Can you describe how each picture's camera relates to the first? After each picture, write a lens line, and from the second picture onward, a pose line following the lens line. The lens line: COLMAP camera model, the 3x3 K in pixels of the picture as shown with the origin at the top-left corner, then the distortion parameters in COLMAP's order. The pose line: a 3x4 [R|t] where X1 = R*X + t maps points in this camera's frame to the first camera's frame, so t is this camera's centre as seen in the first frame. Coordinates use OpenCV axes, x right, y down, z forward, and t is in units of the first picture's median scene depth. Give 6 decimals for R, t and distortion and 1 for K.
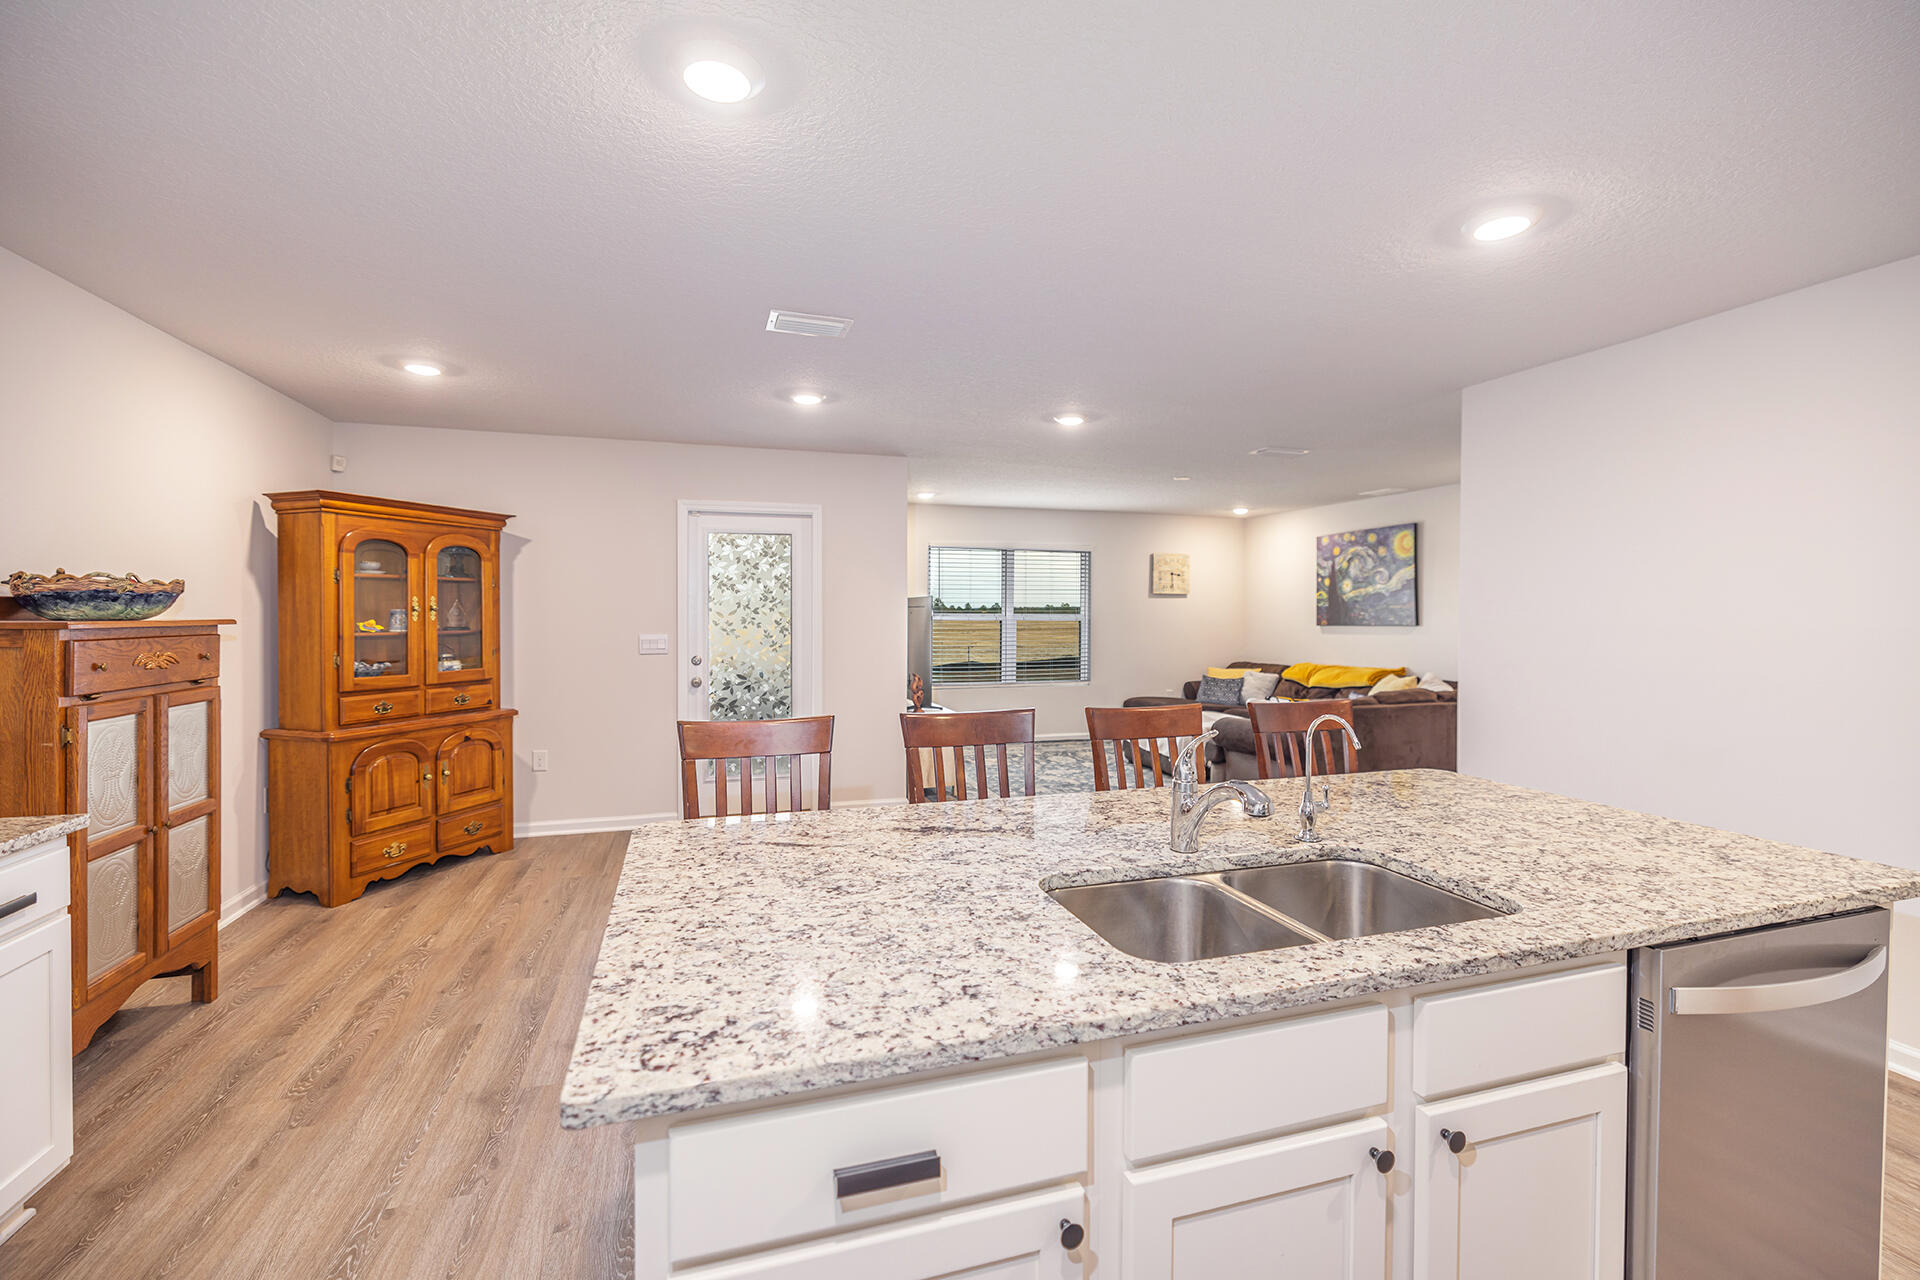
lens RADIAL K [[814.4, 0, 960.9], [0, 814.4, 627.2], [0, 0, 1]] dist [0.000383, -0.000047]
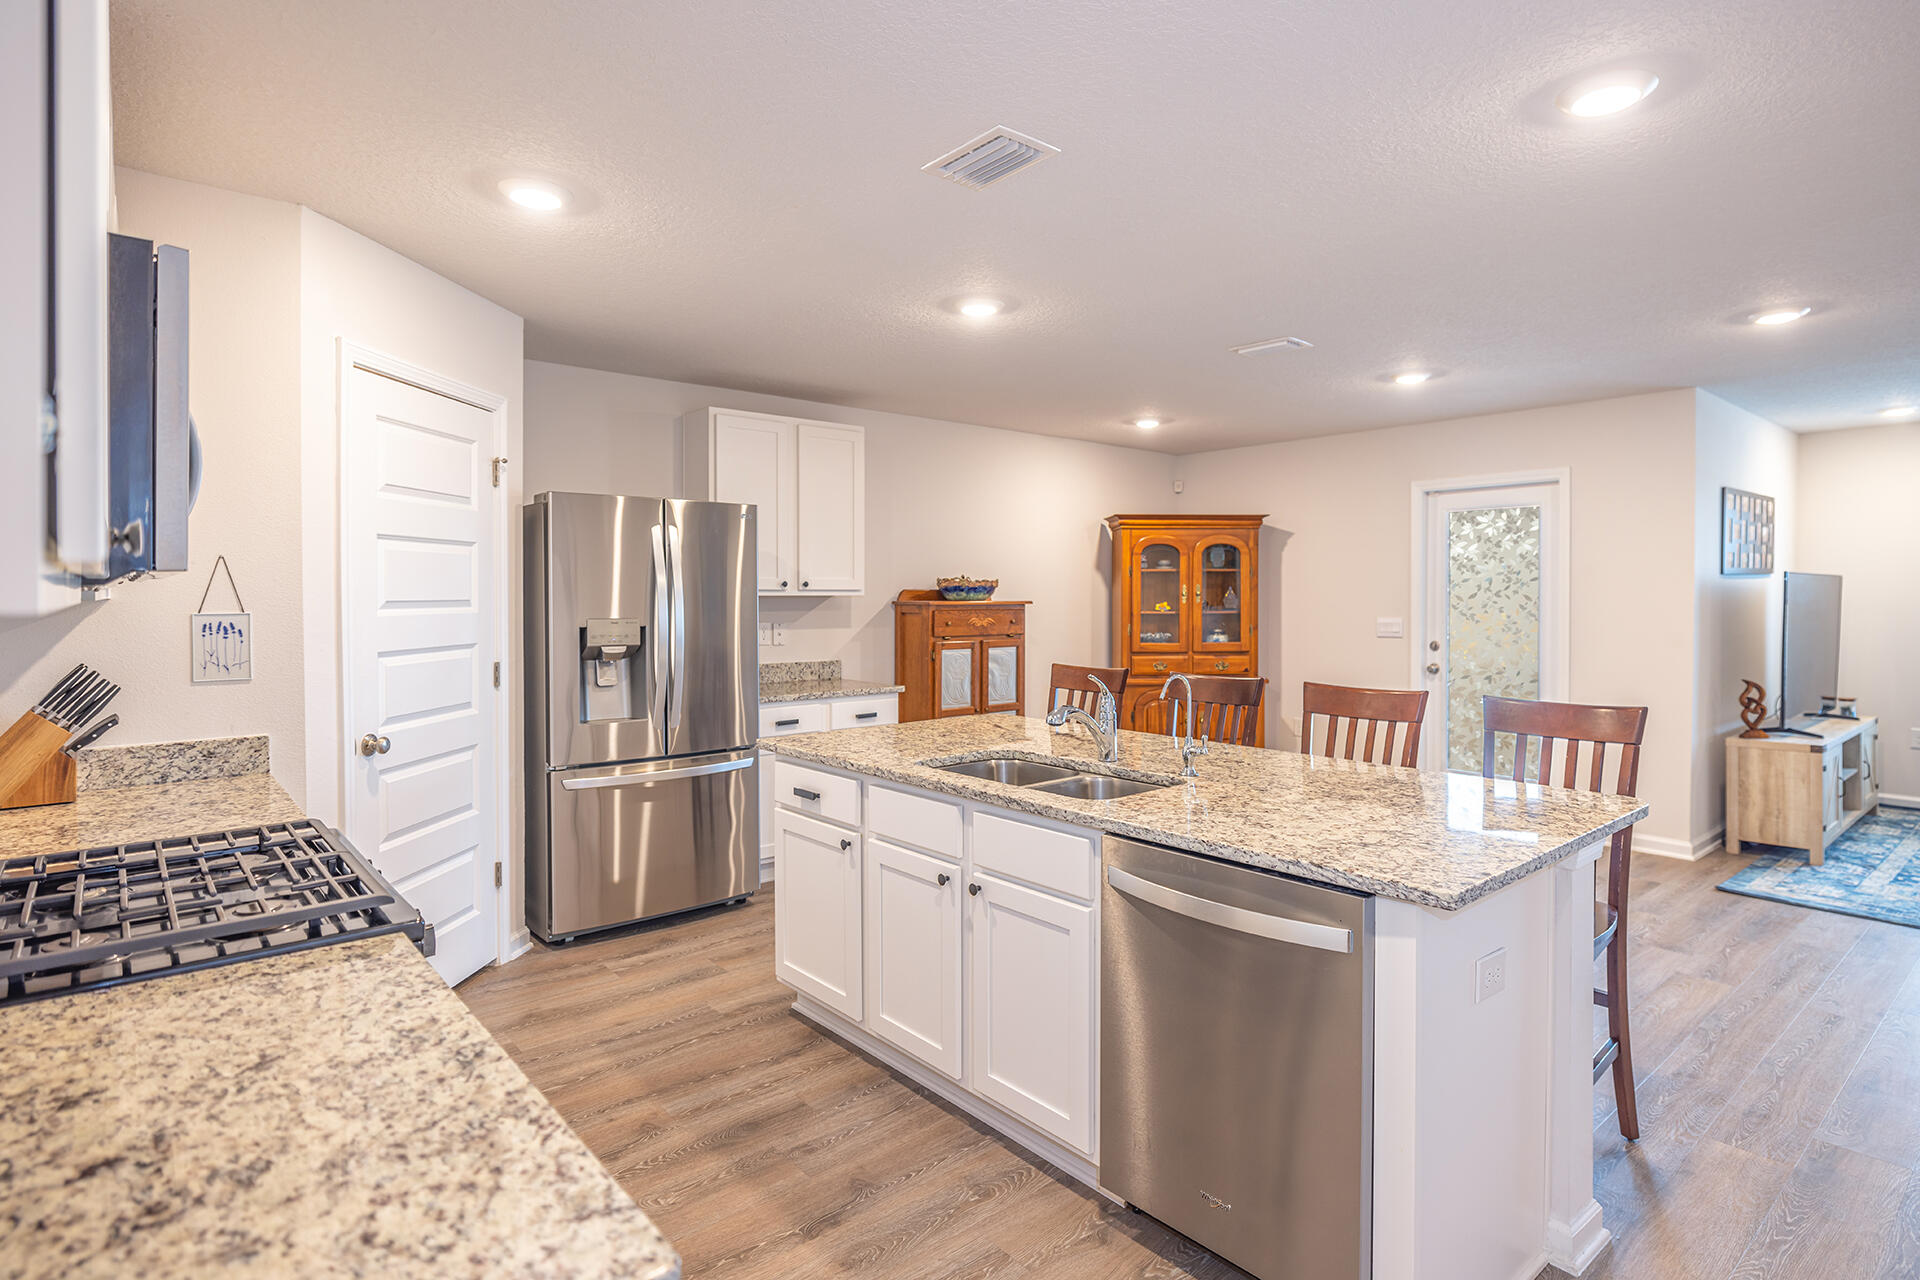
lens RADIAL K [[1007.4, 0, 958.2], [0, 1007.4, 625.2], [0, 0, 1]] dist [-0.003843, -0.000038]
pose [[0.378957, 0.023525, -0.925115, 0.674295], [-0.013911, 0.999709, 0.019724, 0.001264], [0.925310, 0.005395, 0.379174, 0.031274]]
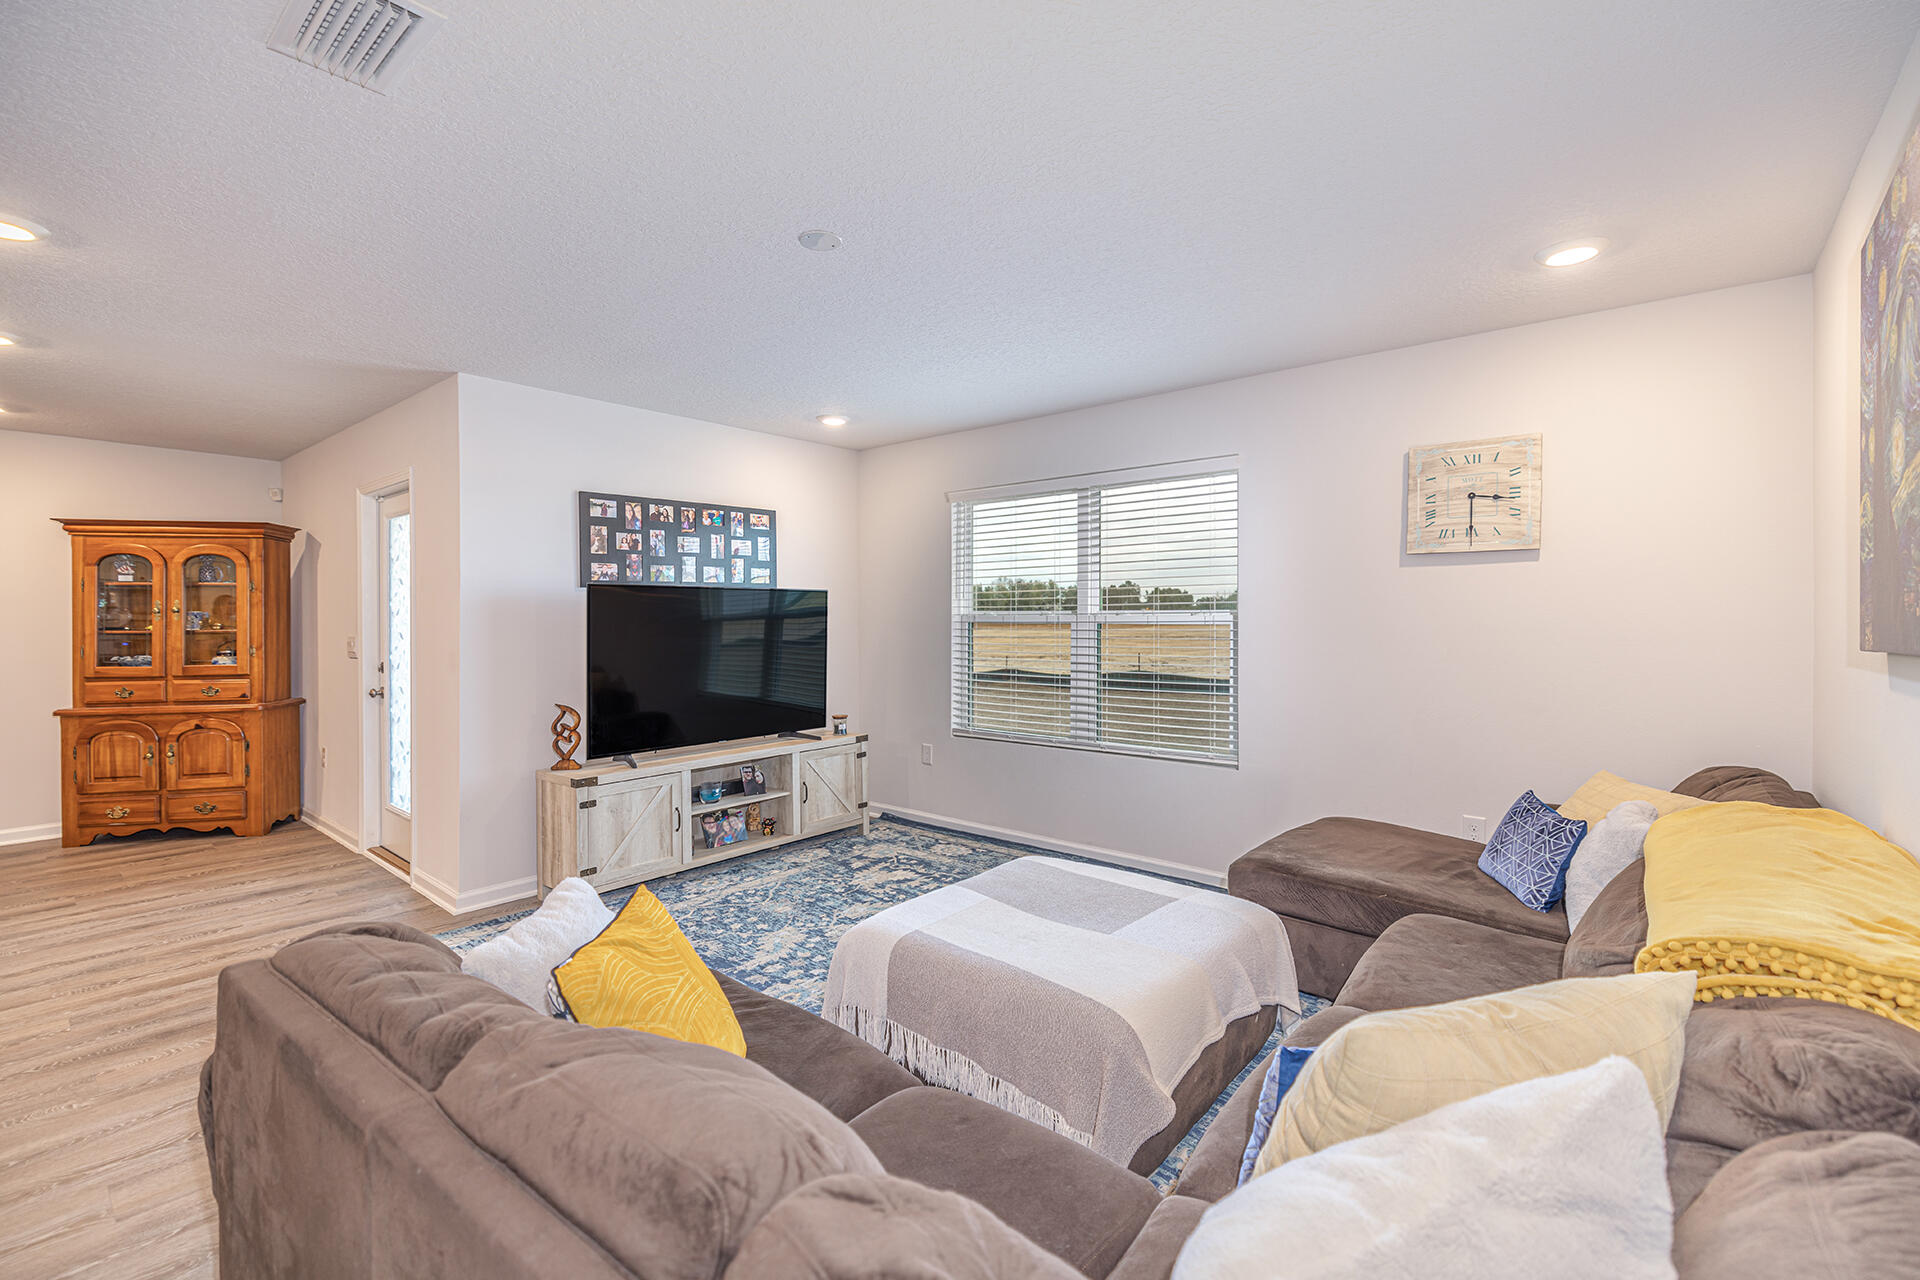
lens RADIAL K [[814.4, 0, 981.2], [0, 814.4, 612.3], [0, 0, 1]] dist [0.000383, -0.000047]
pose [[0.544552, -0.001960, -0.838725, 0.904423], [-0.008593, 0.999932, -0.007916, -0.019620], [0.838683, 0.011518, 0.544498, 1.278017]]
